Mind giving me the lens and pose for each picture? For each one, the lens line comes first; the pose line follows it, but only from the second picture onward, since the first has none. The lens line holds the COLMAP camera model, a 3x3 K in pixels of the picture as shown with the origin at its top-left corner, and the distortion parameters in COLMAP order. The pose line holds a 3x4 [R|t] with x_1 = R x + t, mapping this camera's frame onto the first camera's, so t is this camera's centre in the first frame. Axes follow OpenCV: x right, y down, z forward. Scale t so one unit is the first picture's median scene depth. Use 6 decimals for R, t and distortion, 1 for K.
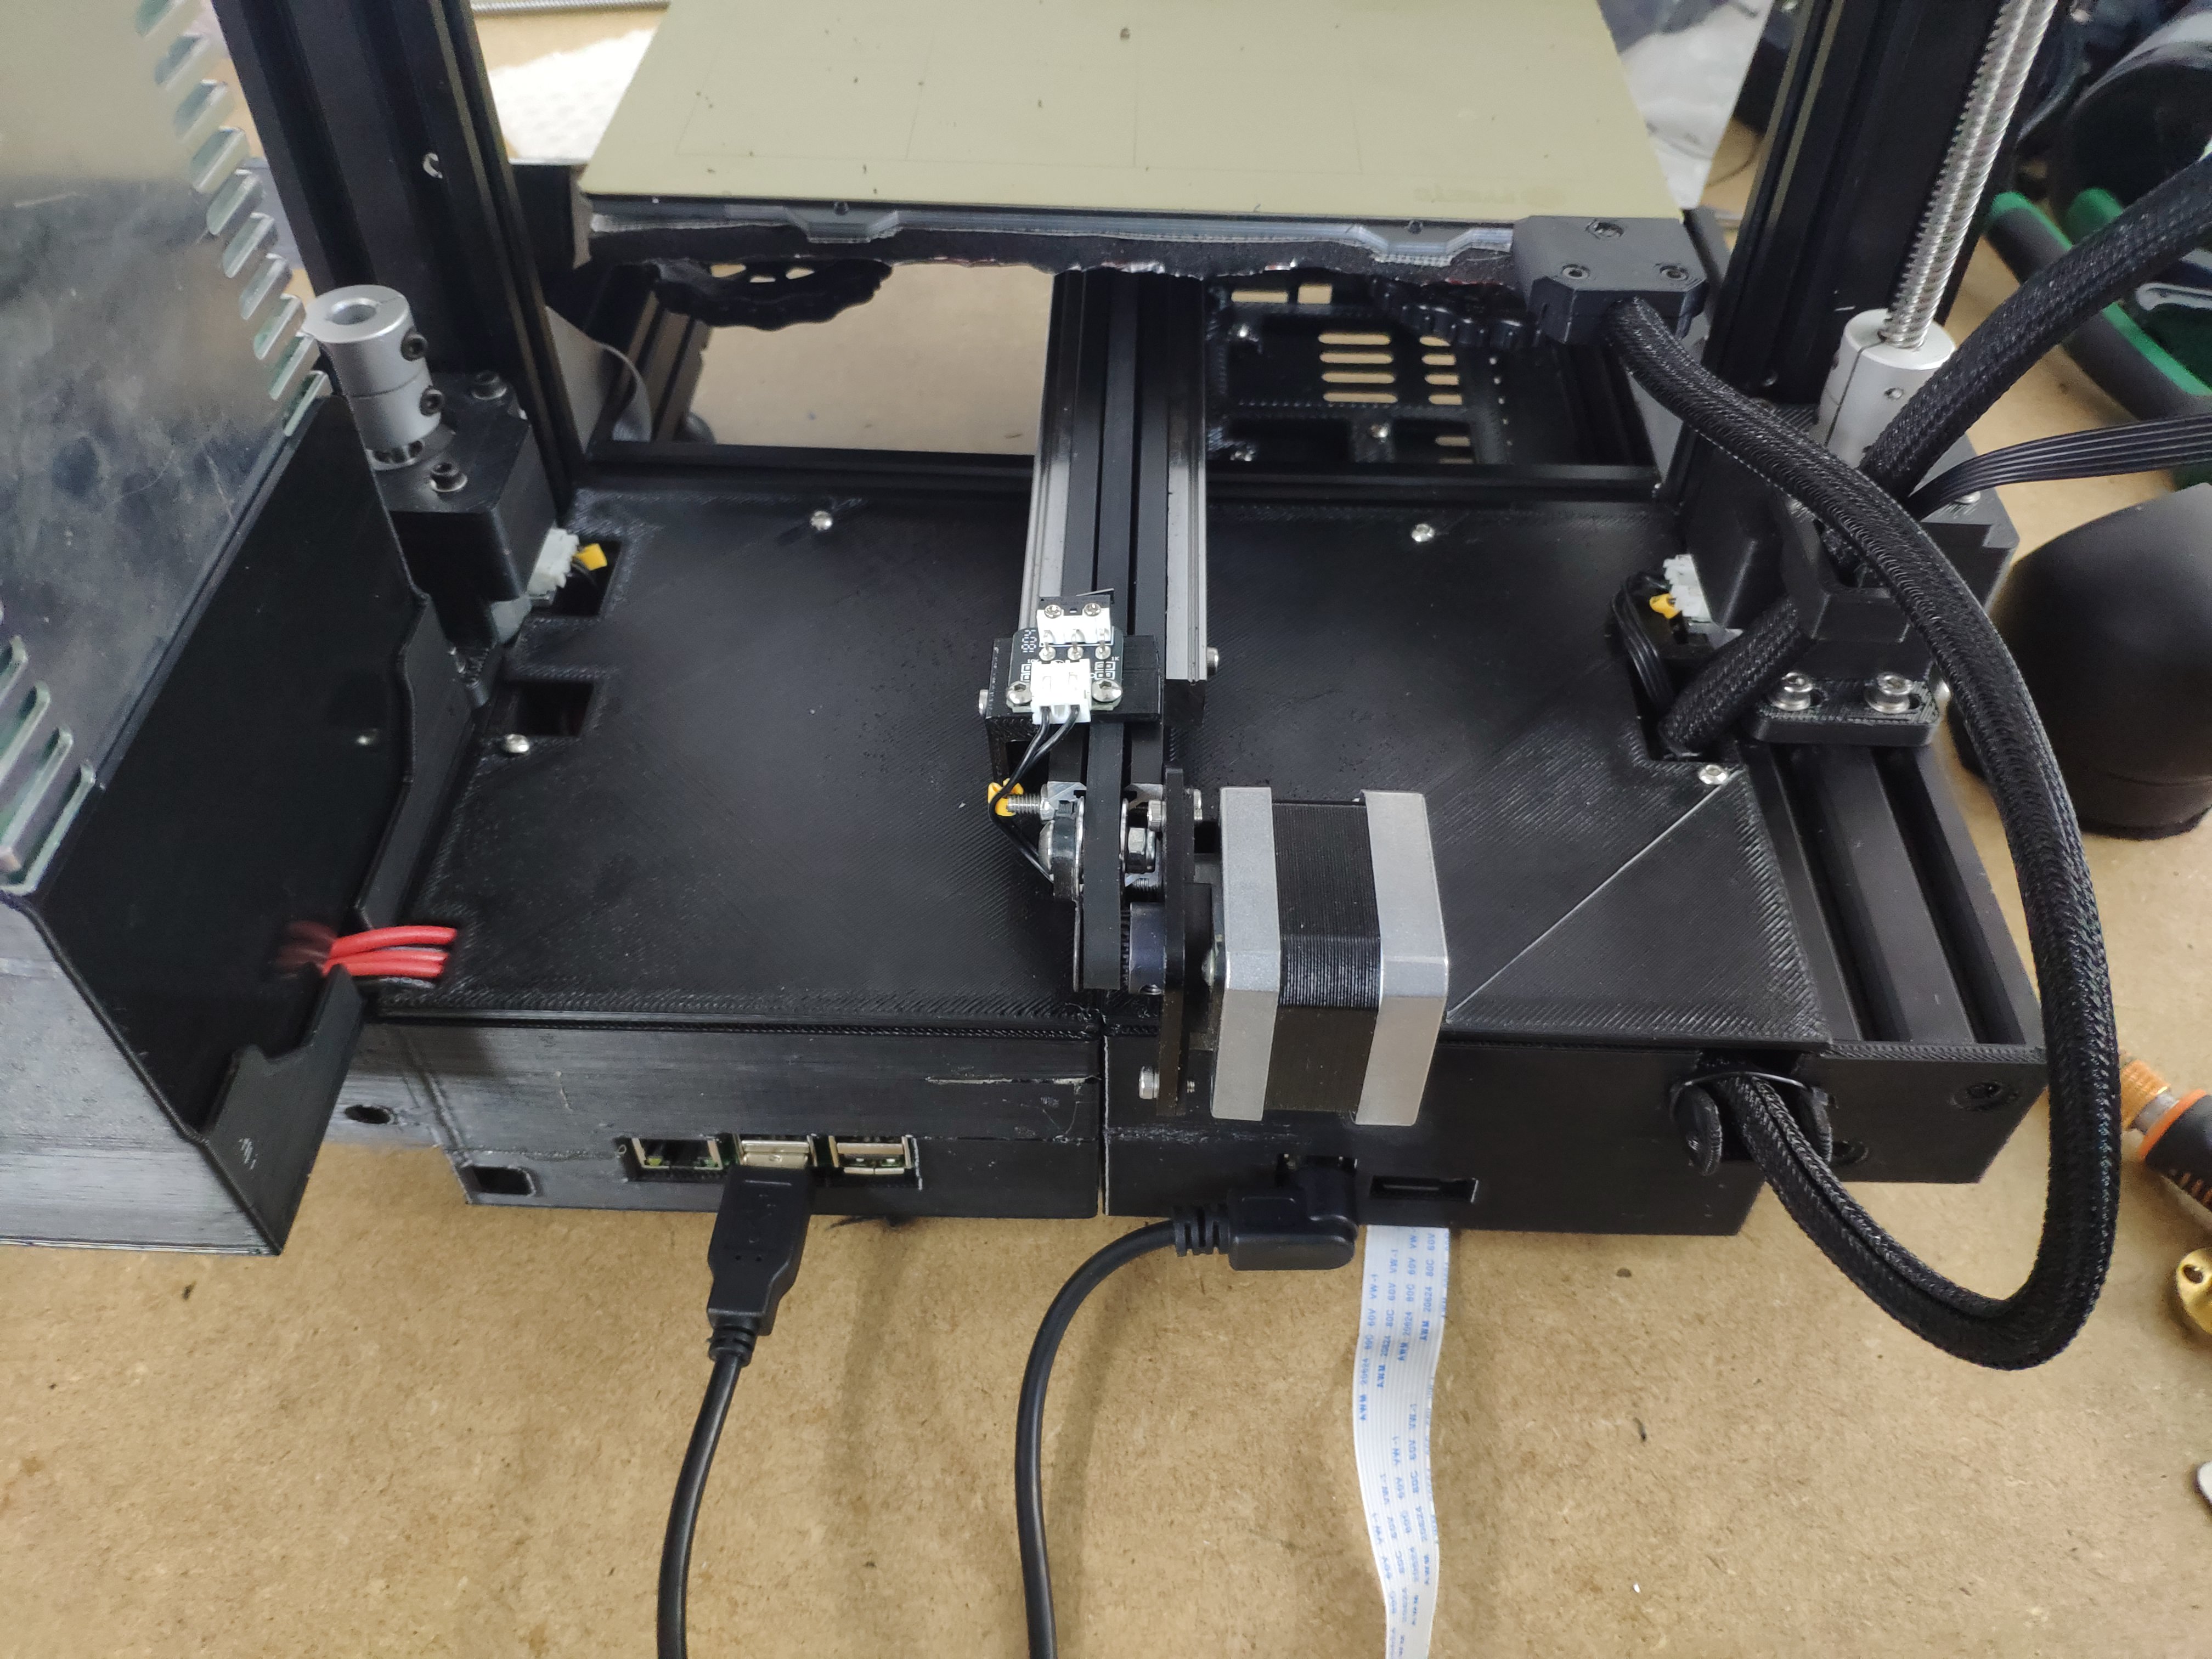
lens RADIAL K [[1799.2, 0, 1112.2], [0, 1799.2, 785.5], [0, 0, 1]] dist [0.032315, -0.070687]
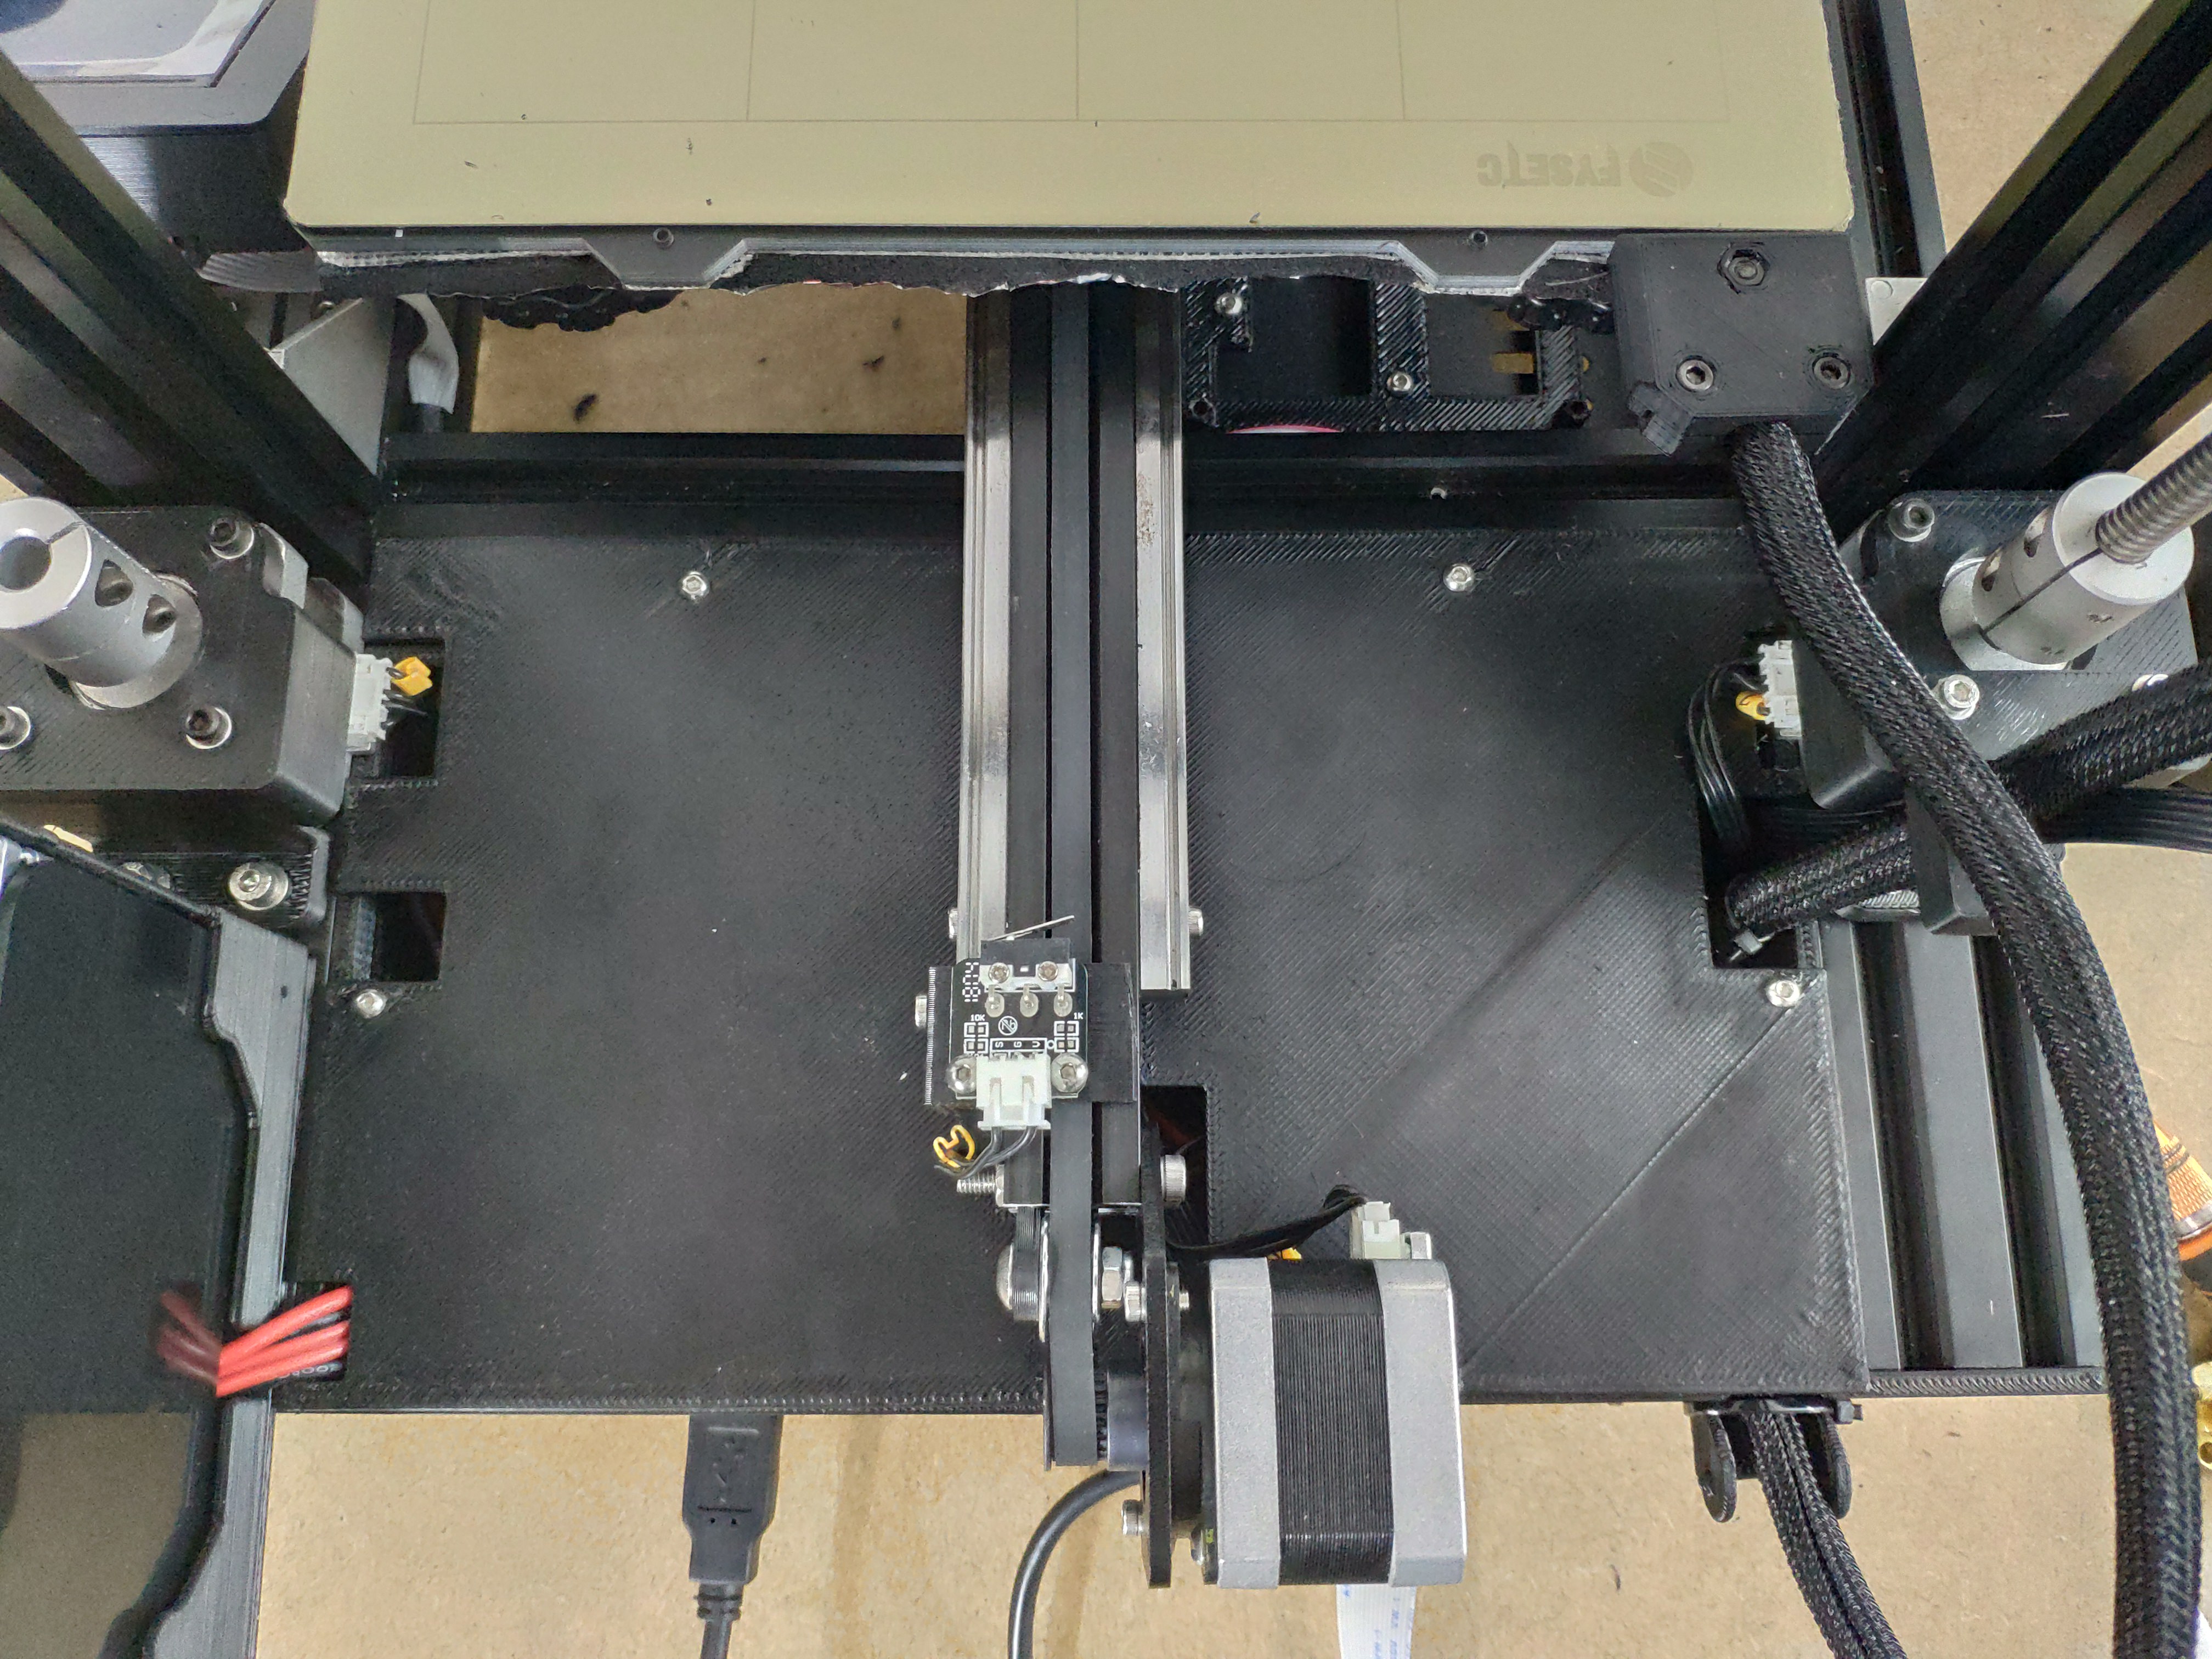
lens RADIAL K [[1820.0, 0, 1093.7], [0, 1820.0, 832.9], [0, 0, 1]] dist [0.004572, -0.034107]
pose [[0.999410, -0.034318, -0.001014, 0.011630], [0.030597, 0.876897, 0.479703, -0.508876], [-0.015573, -0.479452, 0.877430, 0.297005]]
